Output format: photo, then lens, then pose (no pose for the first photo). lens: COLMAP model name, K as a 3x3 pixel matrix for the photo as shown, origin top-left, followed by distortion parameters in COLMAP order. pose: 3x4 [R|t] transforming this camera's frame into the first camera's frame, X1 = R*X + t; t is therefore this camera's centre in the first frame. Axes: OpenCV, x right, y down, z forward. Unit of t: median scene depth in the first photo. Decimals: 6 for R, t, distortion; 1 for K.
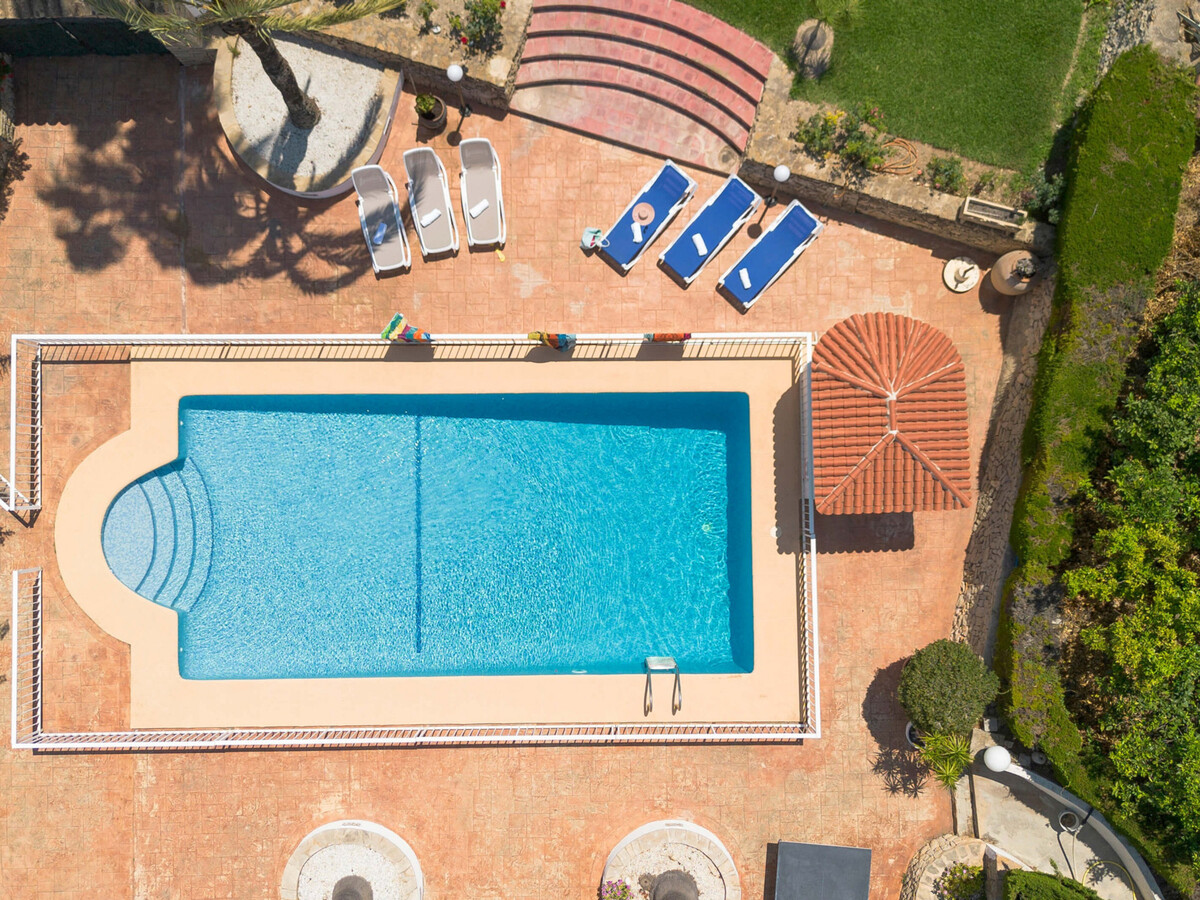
lens RADIAL K [[615.0, 0, 585.3], [0, 615.0, 446.1], [0, 0, 1]] dist [0.007721, -0.008129]
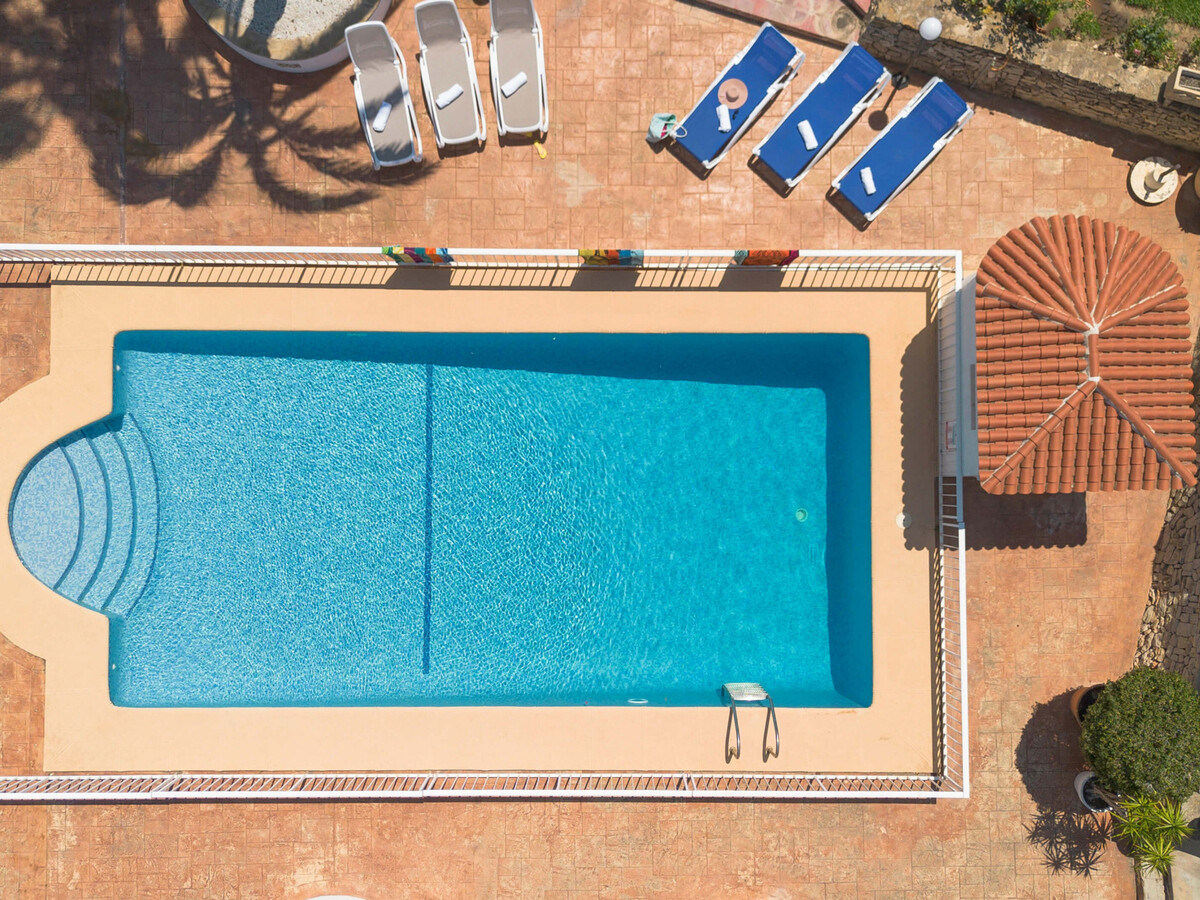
lens RADIAL K [[615.0, 0, 585.3], [0, 615.0, 446.1], [0, 0, 1]] dist [0.007721, -0.008129]
pose [[0.999936, 0.010531, -0.004207, -0.076954], [-0.010536, 0.999944, -0.001231, 0.054398], [0.004193, 0.001275, 0.999990, 0.247101]]
